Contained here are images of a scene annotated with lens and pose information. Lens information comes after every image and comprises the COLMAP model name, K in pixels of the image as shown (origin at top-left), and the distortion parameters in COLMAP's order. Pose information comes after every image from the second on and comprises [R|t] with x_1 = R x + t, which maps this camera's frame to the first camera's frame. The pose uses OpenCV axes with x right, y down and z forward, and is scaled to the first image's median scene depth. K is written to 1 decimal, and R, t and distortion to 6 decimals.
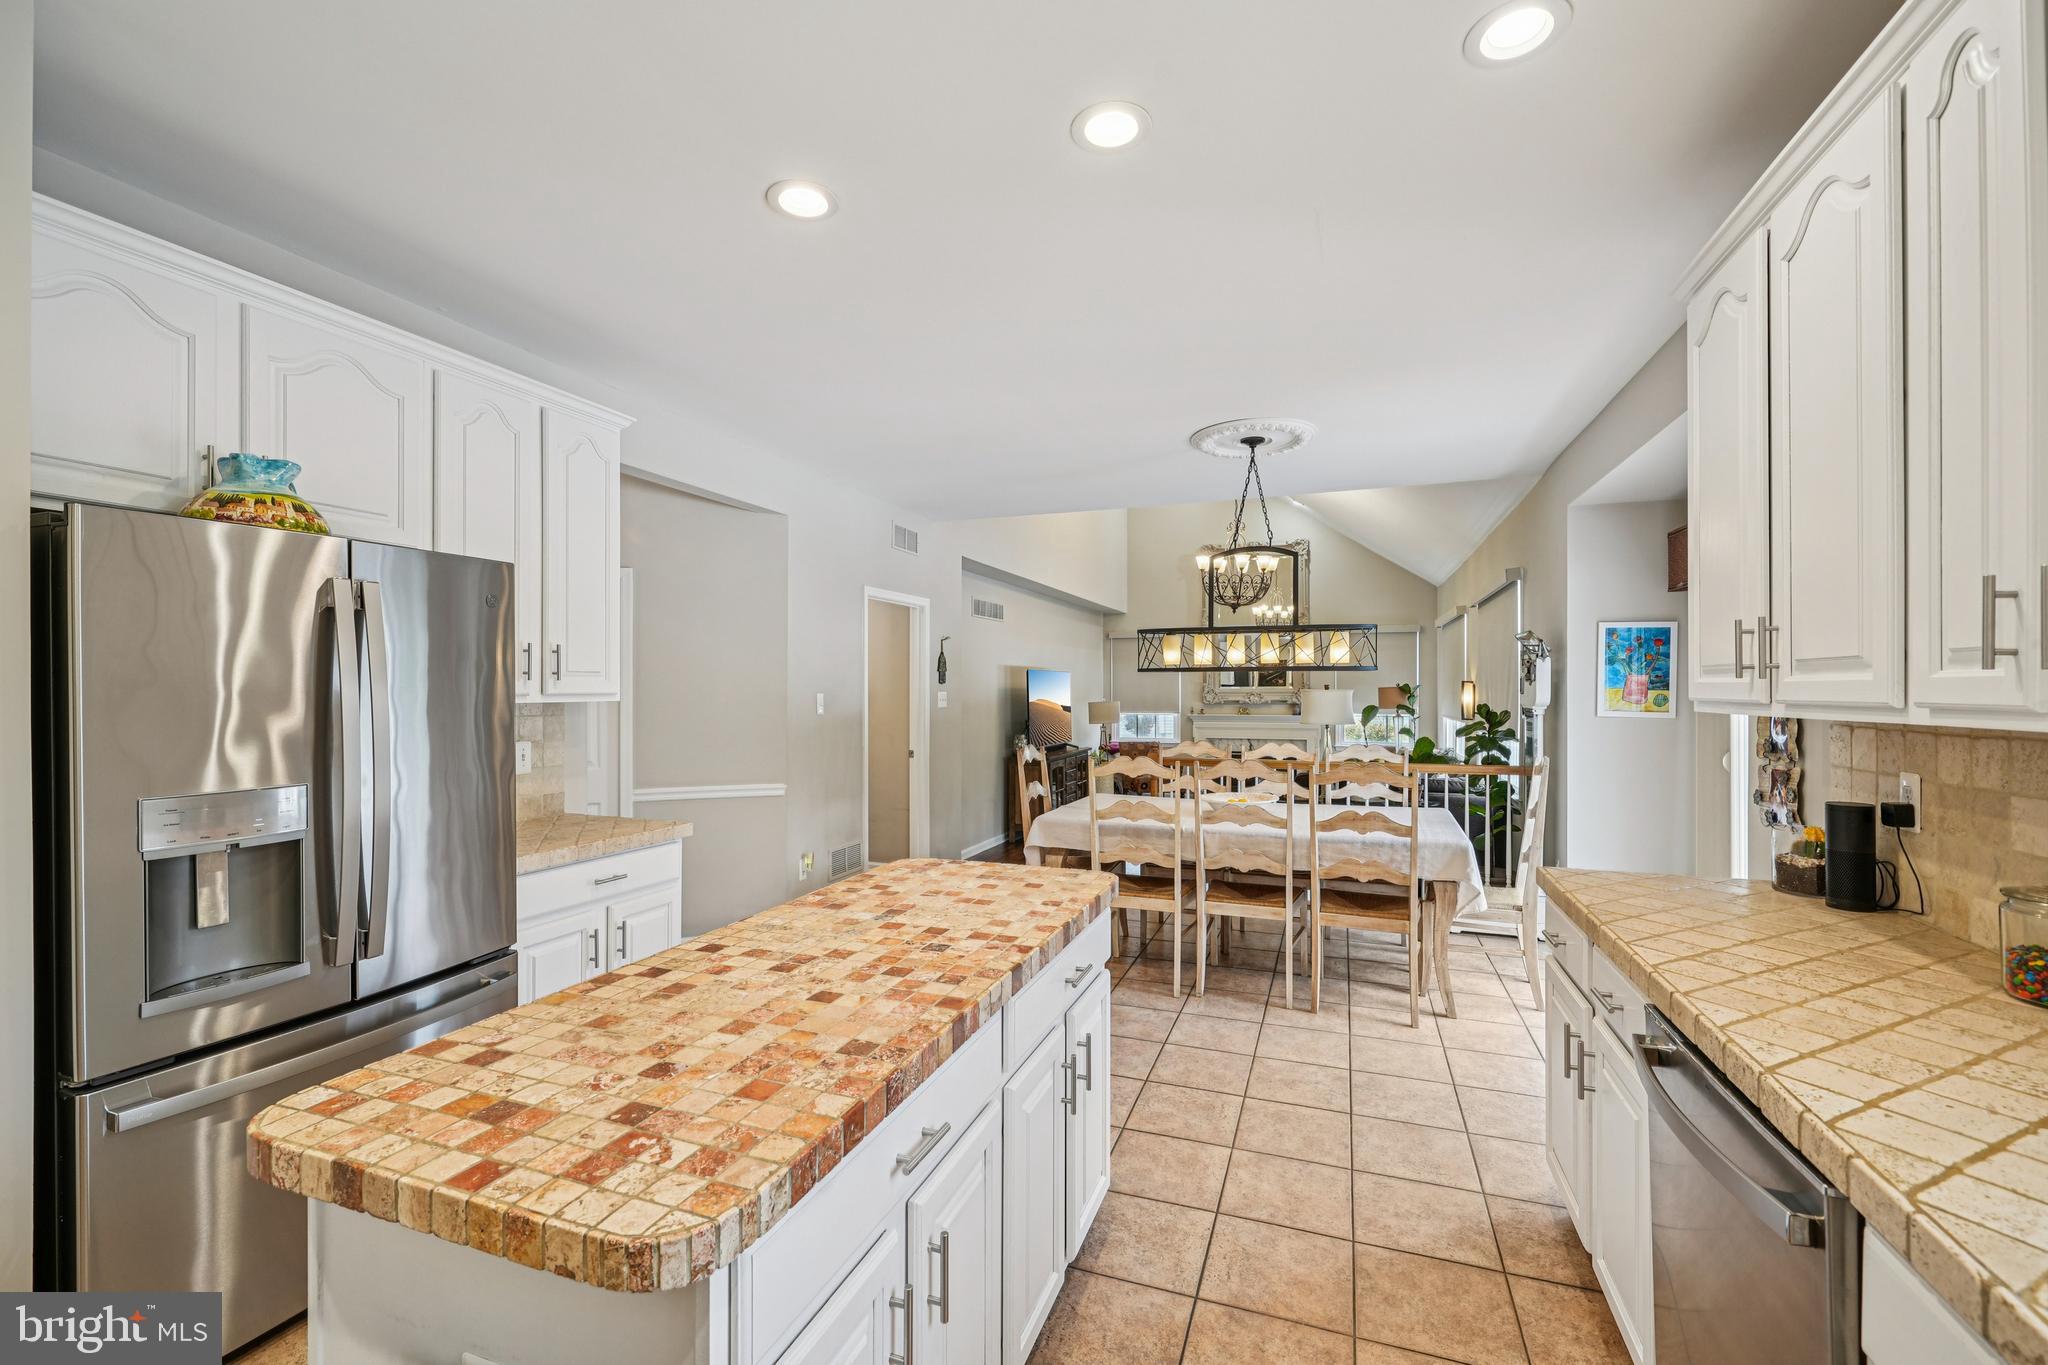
lens RADIAL K [[827.3, 0, 1016.7], [0, 827.3, 689.8], [0, 0, 1]] dist [-0.002285, -0.000036]
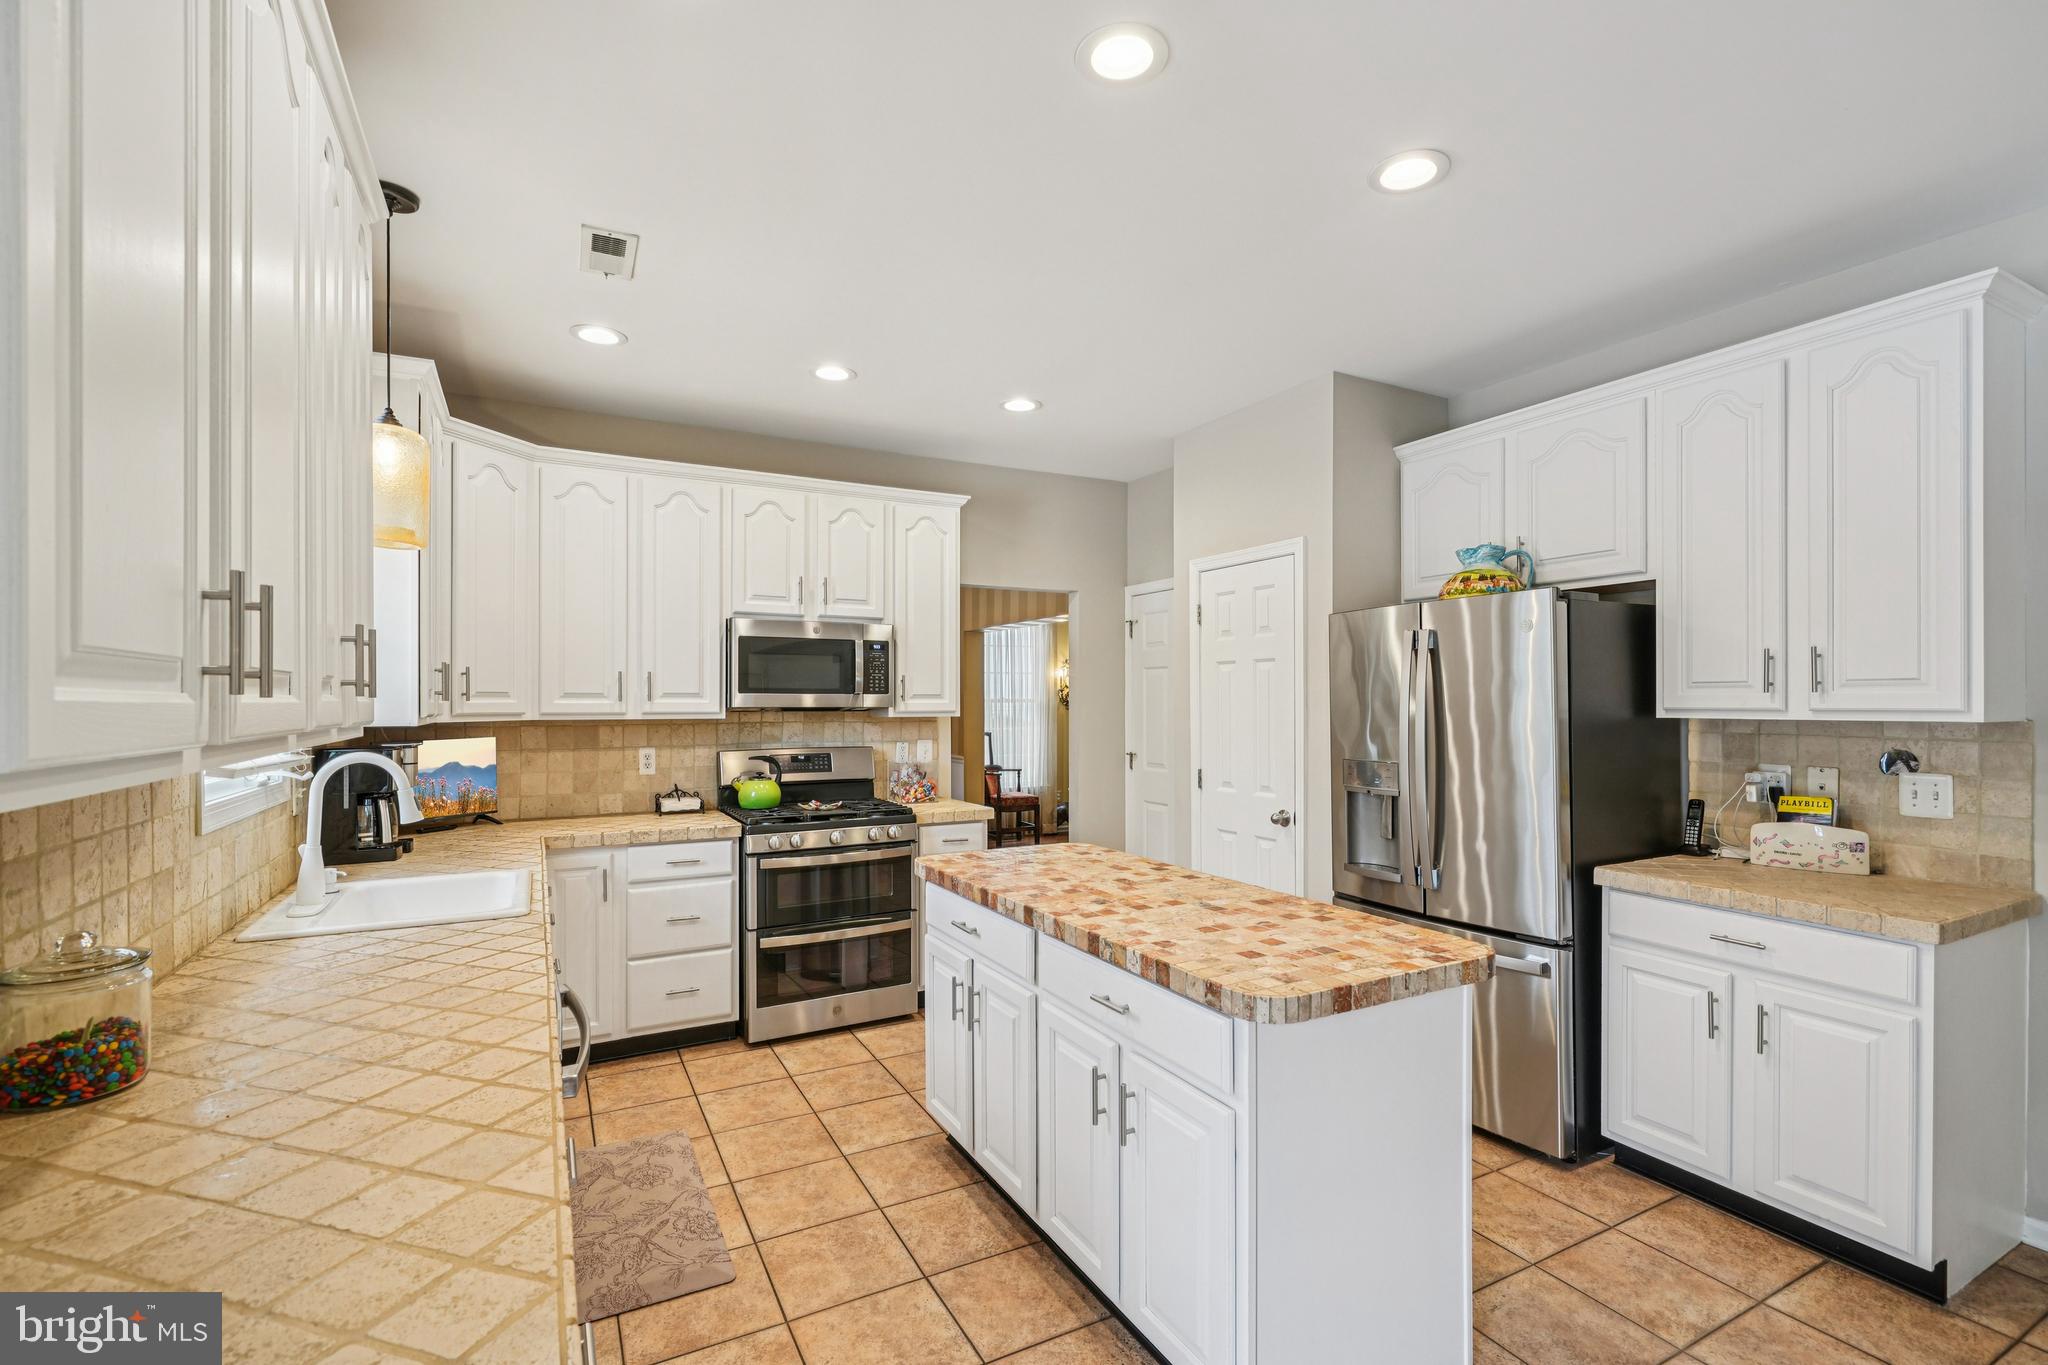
lens RADIAL K [[919.5, 0, 1024.5], [0, 919.5, 697.0], [0, 0, 1]] dist [-0.002847, 0.000151]
pose [[-0.652651, -0.002927, -0.757653, 0.999811], [0.001300, 0.999987, -0.004982, -0.004385], [0.757658, -0.004236, -0.652638, 1.712999]]
